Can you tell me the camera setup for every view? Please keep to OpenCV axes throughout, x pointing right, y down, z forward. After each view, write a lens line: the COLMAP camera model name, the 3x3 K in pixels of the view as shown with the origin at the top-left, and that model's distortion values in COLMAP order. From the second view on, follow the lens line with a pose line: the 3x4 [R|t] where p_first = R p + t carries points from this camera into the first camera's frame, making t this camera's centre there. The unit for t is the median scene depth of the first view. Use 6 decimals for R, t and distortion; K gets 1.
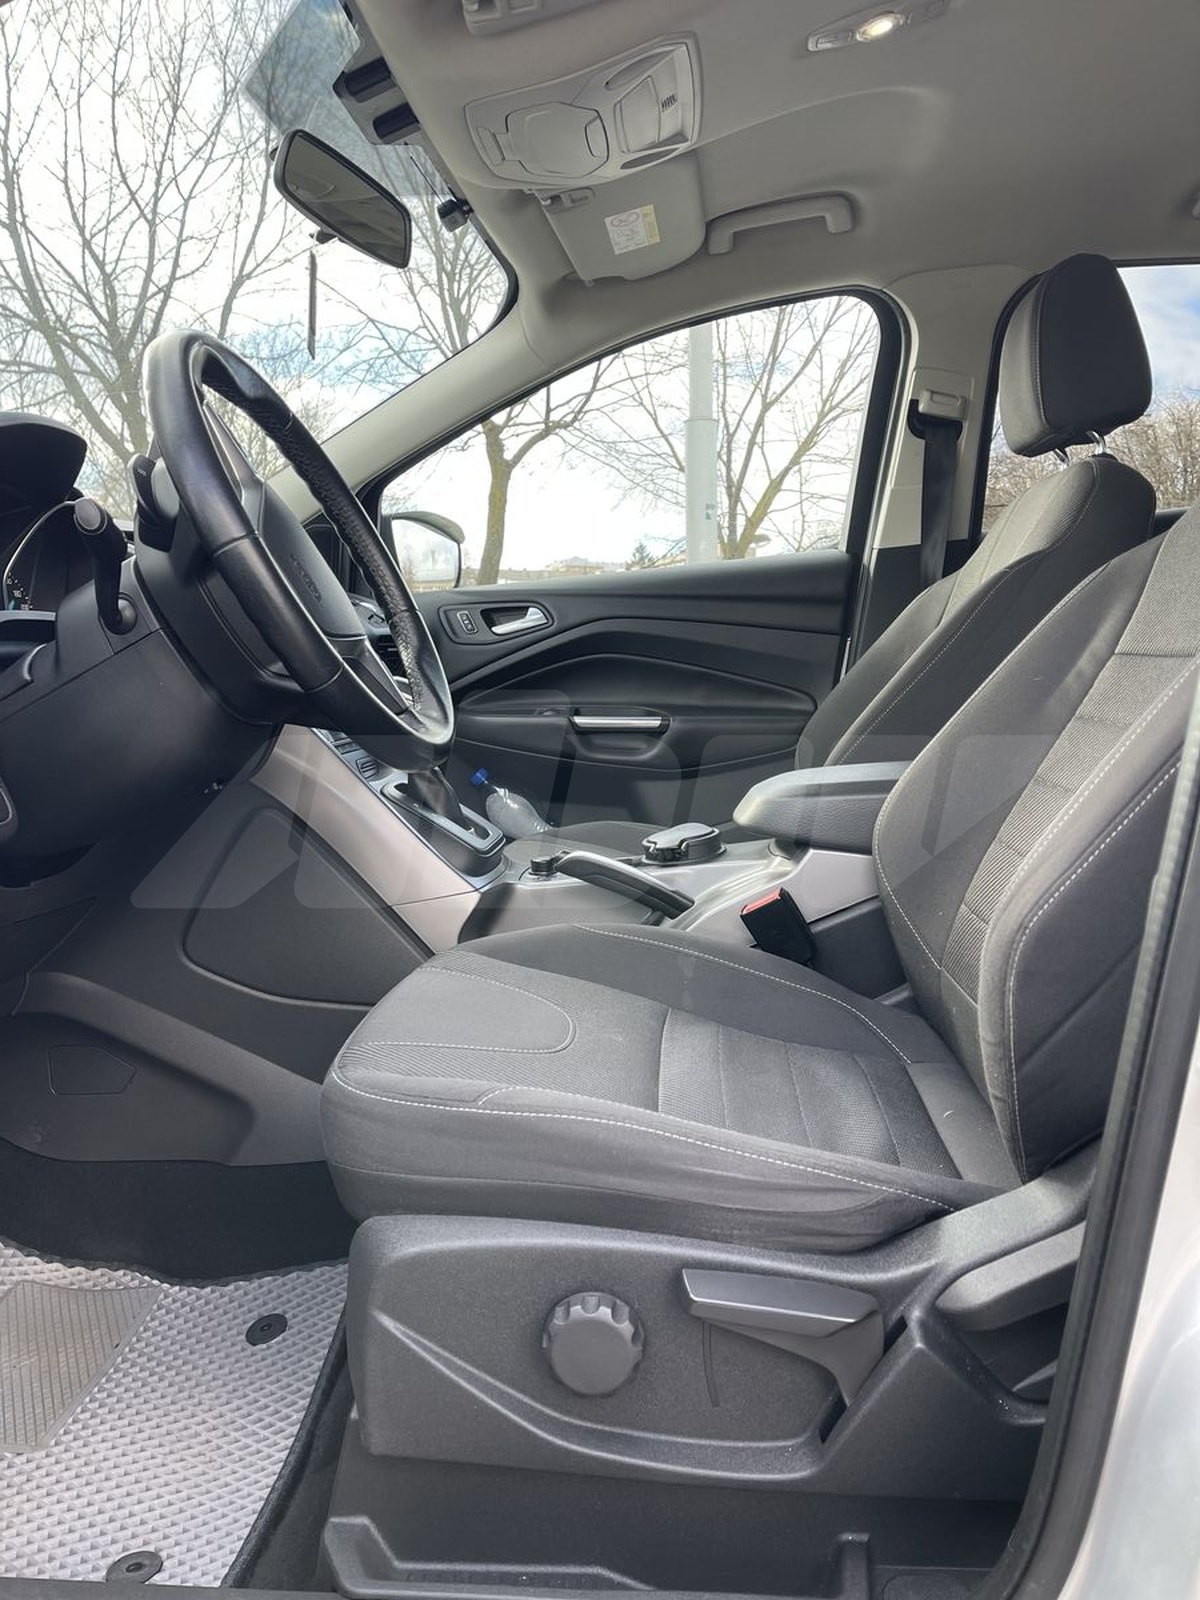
lens RADIAL K [[1195.5, 0, 616.3], [0, 1195.5, 816.7], [0, 0, 1]] dist [0.073528, -0.111174]
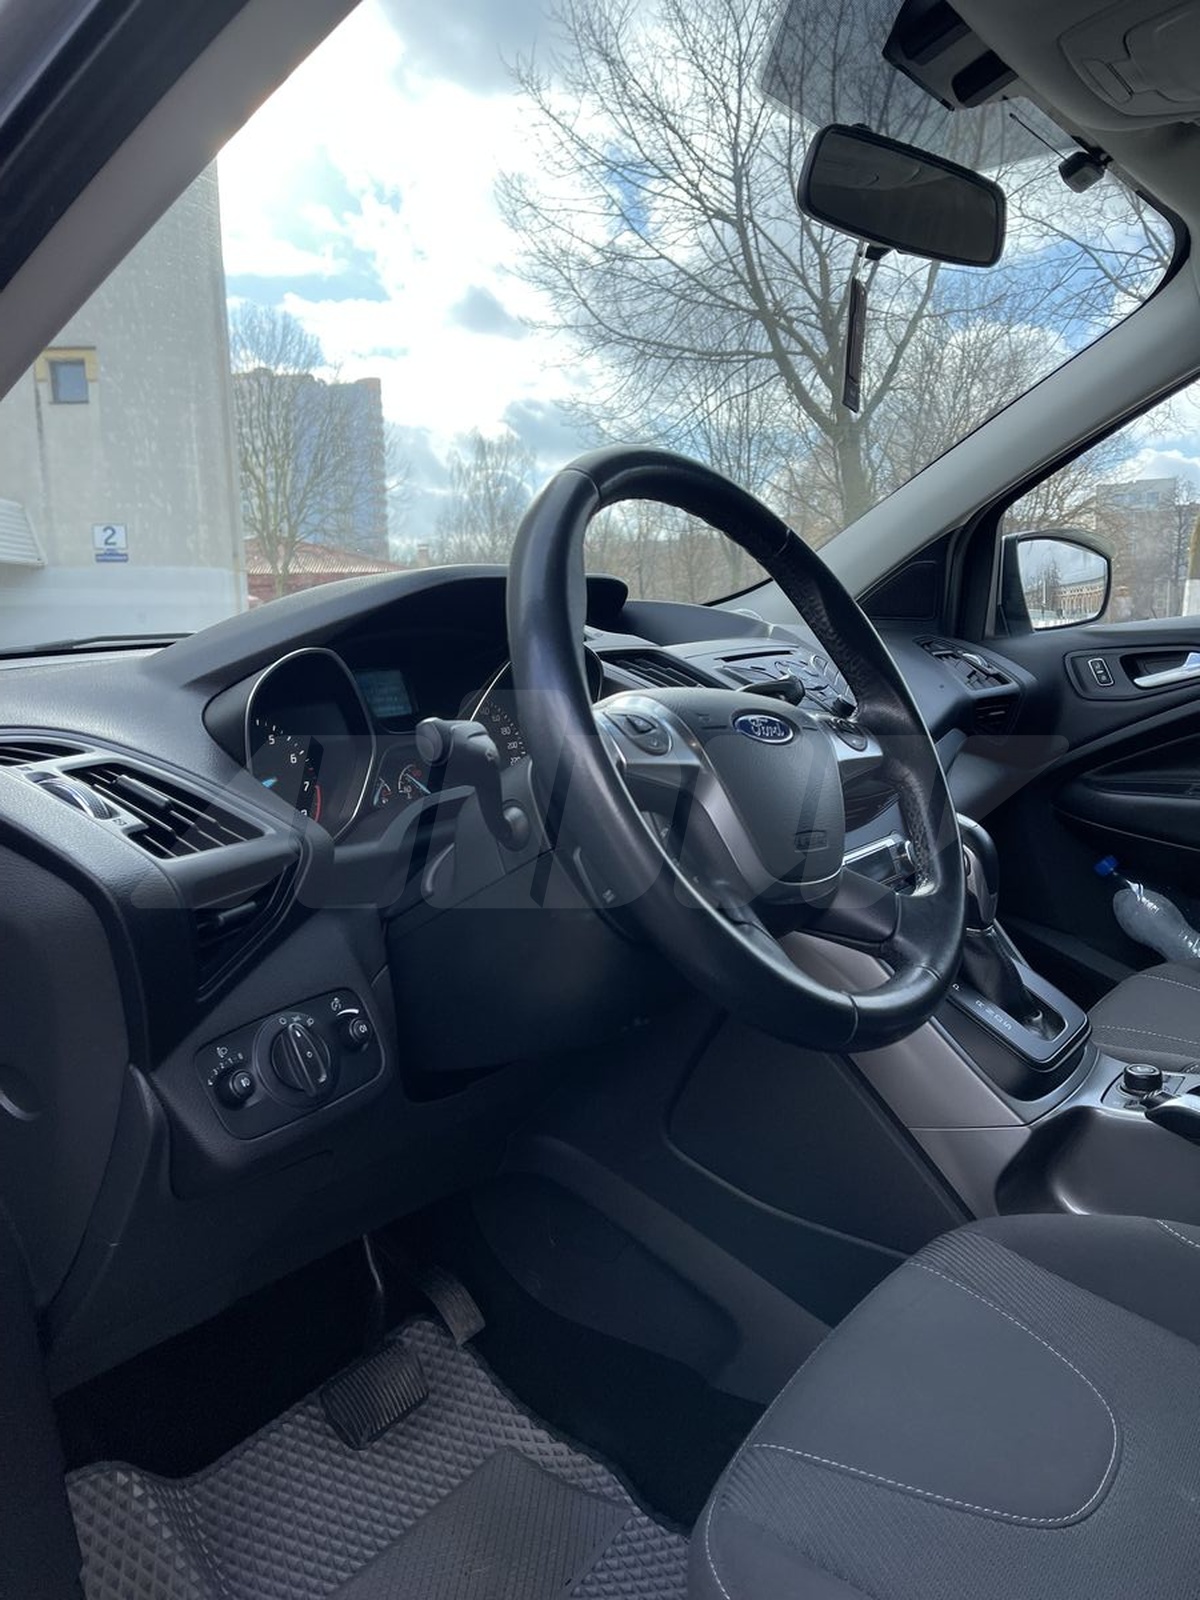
lens RADIAL K [[1188.3, 0, 600.0], [0, 1188.3, 800.0], [0, 0, 1]] dist [0.100241, -0.134371]
pose [[0.841437, 0.058060, -0.537227, 0.029447], [-0.043729, 0.998266, 0.039397, -0.094677], [0.538583, -0.009658, 0.842517, 0.154517]]
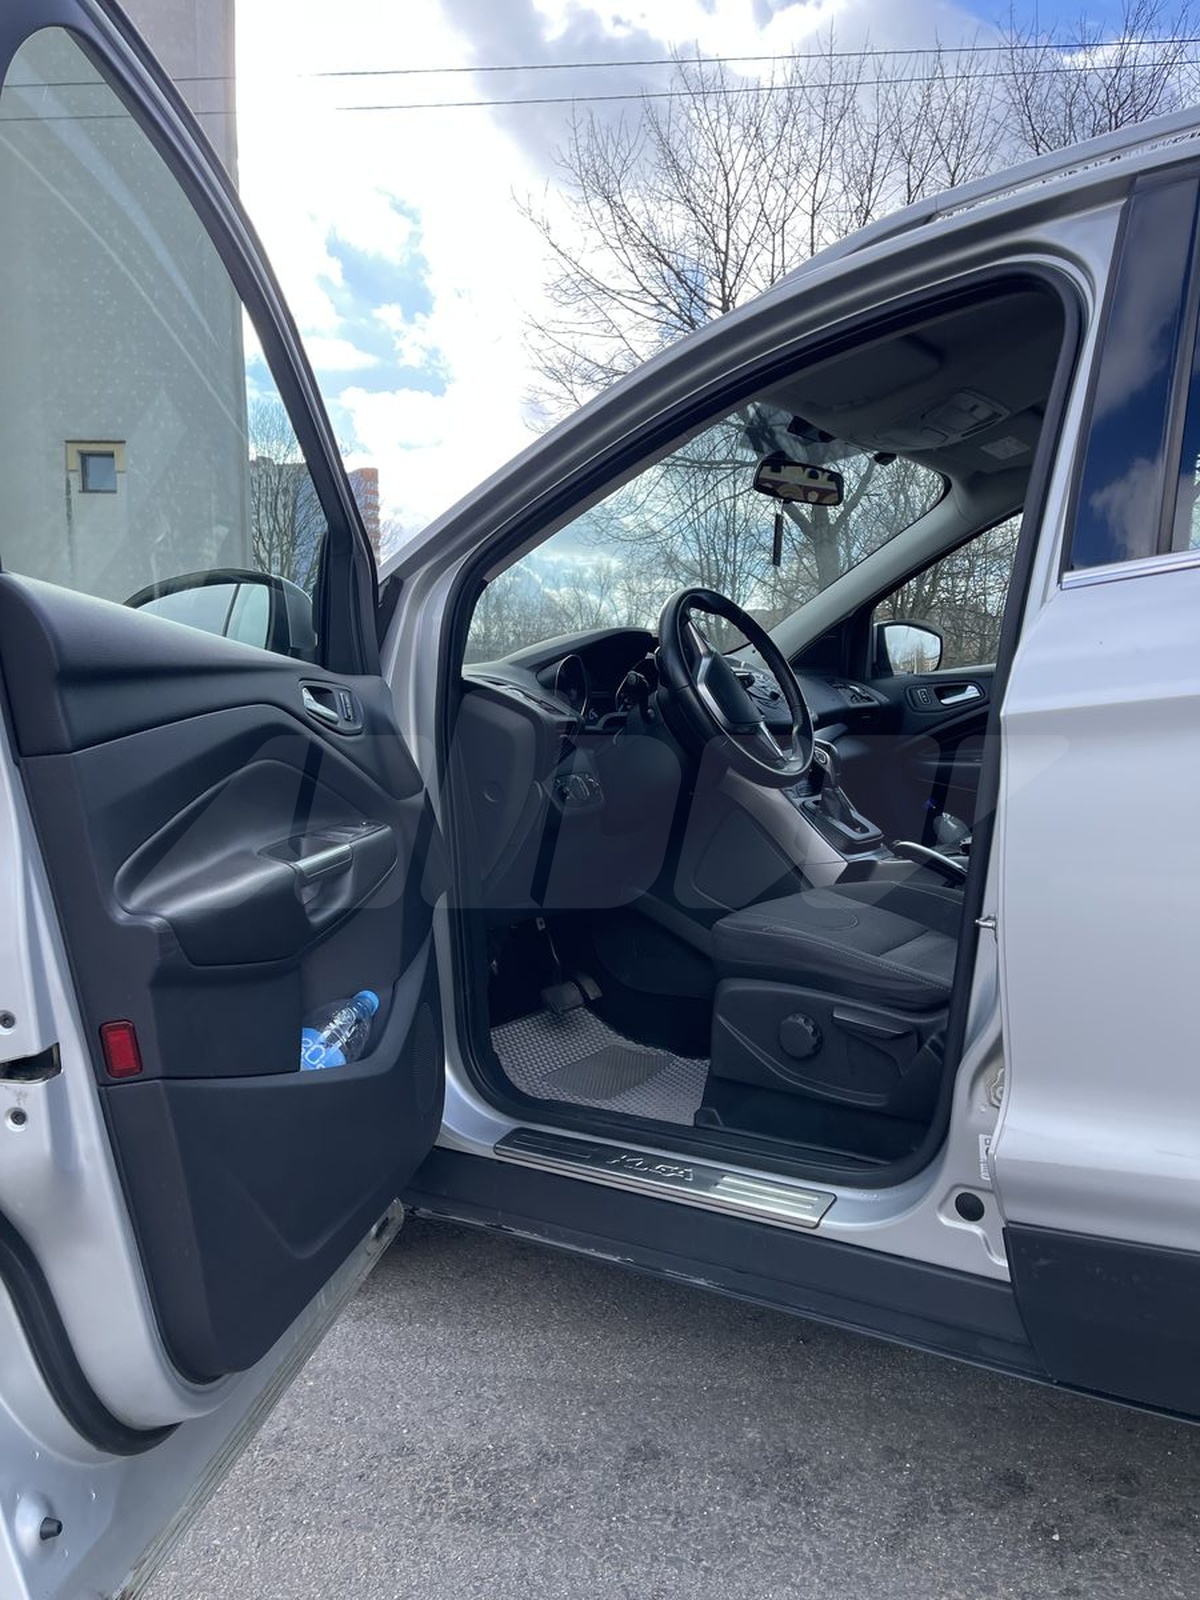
lens RADIAL K [[1209.8, 0, 600.0], [0, 1209.8, 800.0], [0, 0, 1]] dist [0.028656, 0.001340]
pose [[0.848204, 0.032021, -0.528701, 0.321220], [-0.058098, 0.997773, -0.032778, 0.032435], [0.526474, 0.058518, 0.848175, -0.437377]]
